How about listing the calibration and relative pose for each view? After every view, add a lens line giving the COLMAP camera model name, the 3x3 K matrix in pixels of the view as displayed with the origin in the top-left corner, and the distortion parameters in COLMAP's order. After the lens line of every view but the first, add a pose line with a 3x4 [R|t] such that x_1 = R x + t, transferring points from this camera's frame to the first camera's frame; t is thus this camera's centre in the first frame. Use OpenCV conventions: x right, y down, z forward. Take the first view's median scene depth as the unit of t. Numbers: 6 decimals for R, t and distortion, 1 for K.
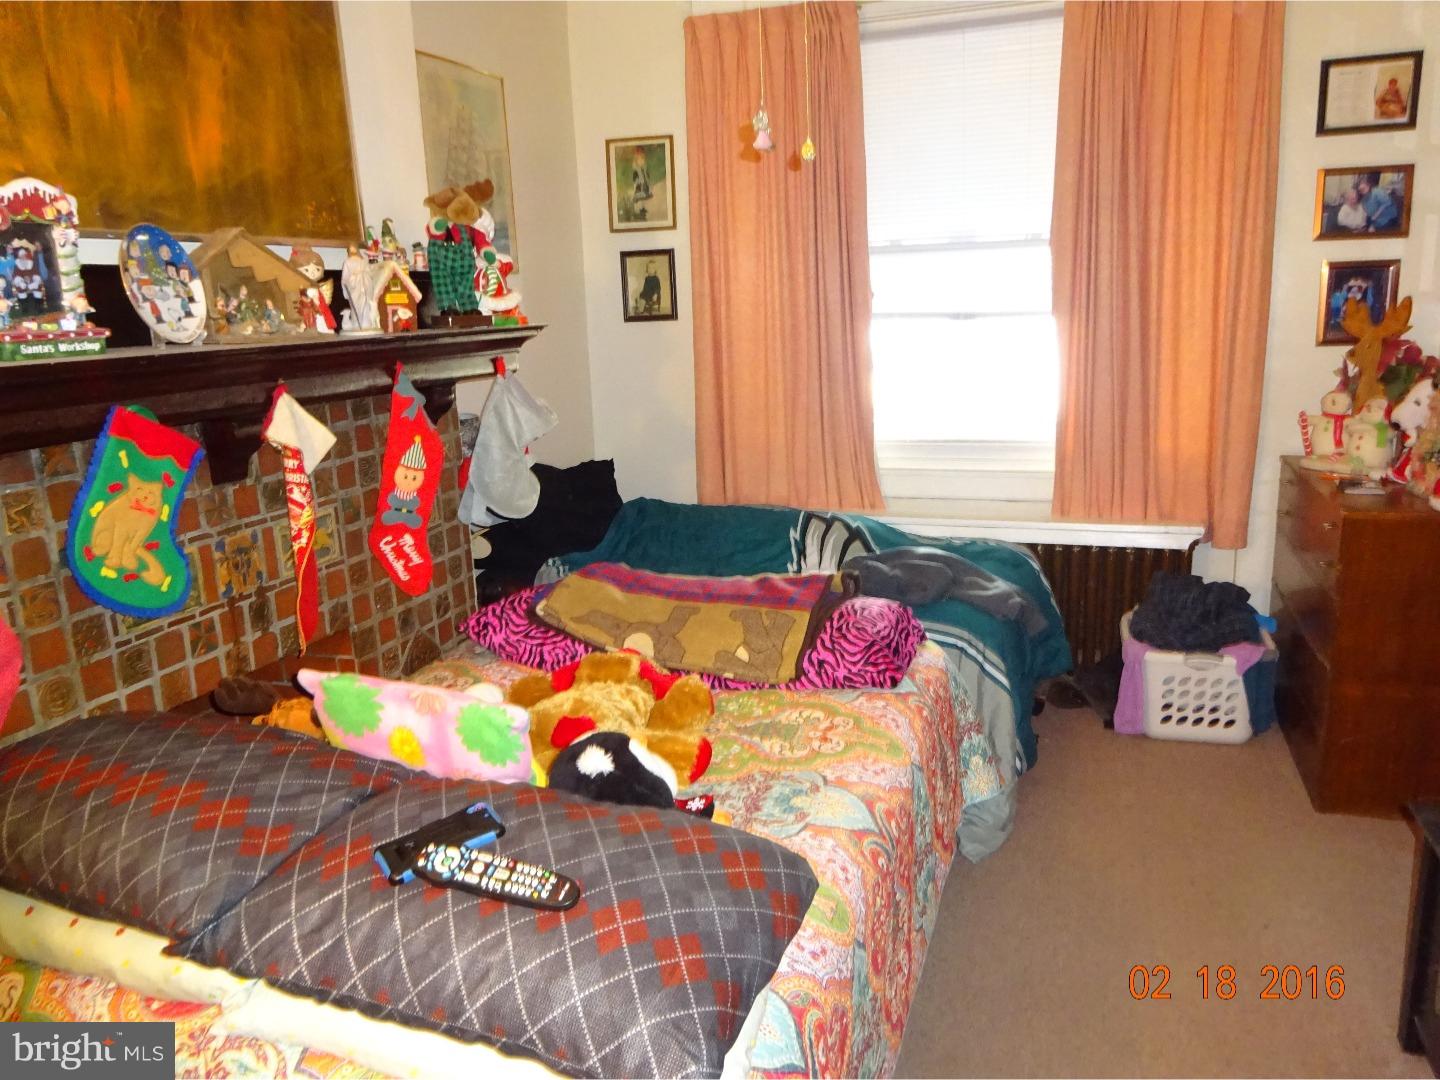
lens RADIAL K [[1057.9, 0, 726.2], [0, 1057.9, 530.6], [0, 0, 1]] dist [-0.001191, 0.002795]
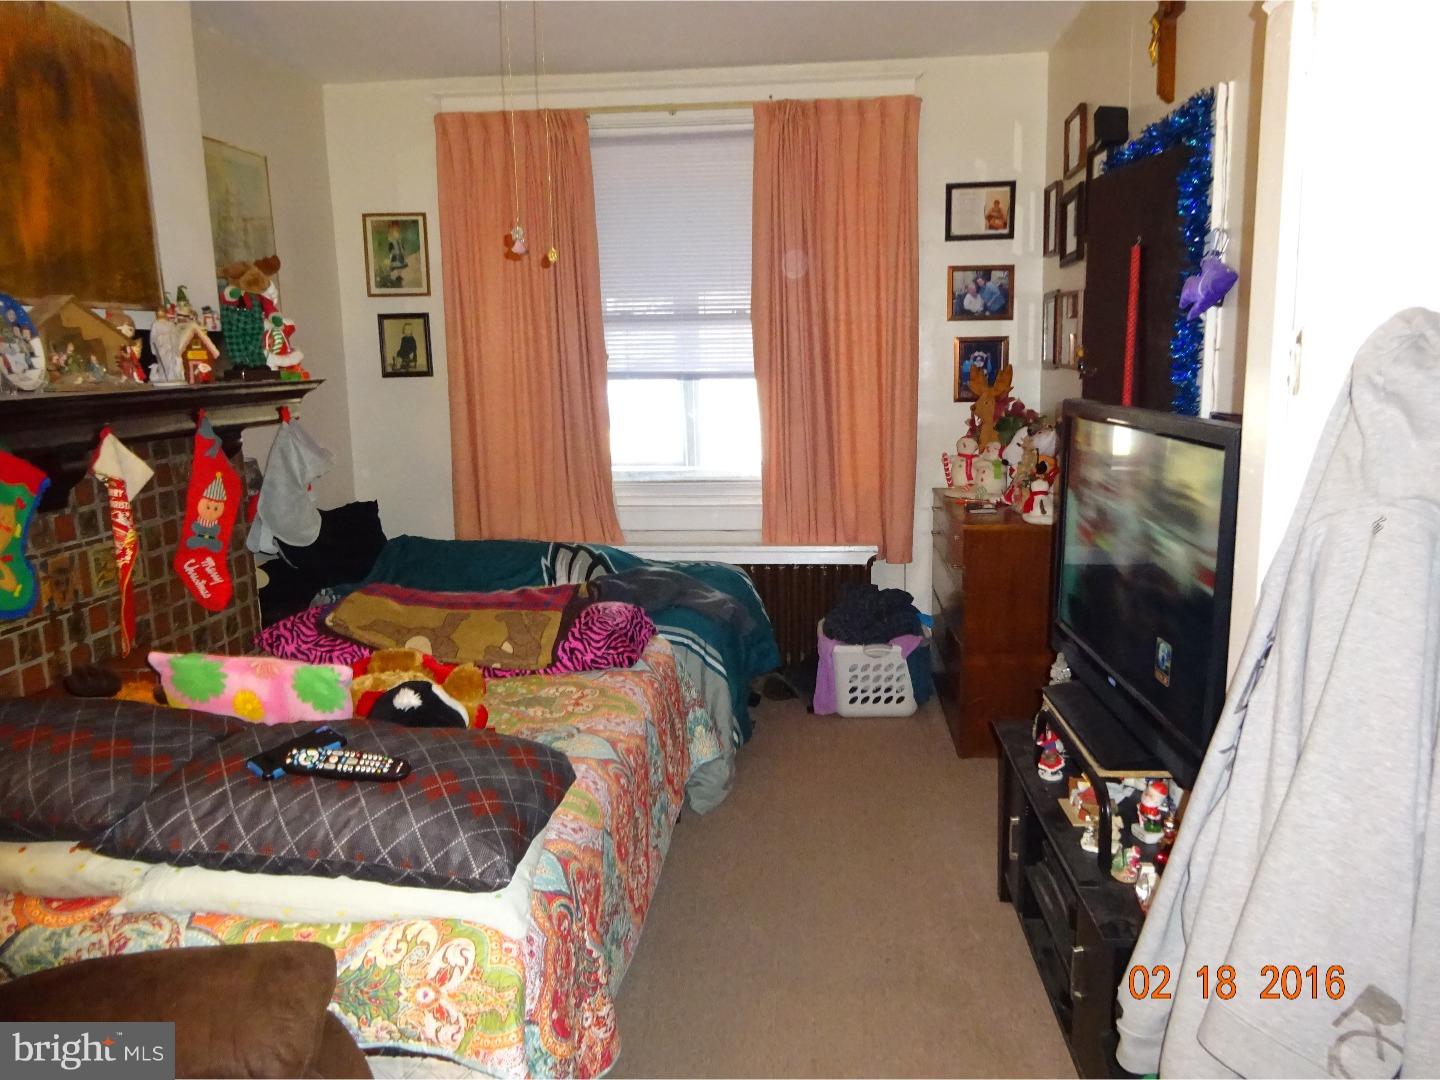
lens RADIAL K [[1057.9, 0, 726.2], [0, 1057.9, 530.6], [0, 0, 1]] dist [-0.001191, 0.002795]
pose [[0.970886, -0.022905, 0.238443, -0.027874], [0.035670, 0.998144, -0.049356, 0.051663], [-0.236870, 0.056424, 0.969902, -0.255960]]
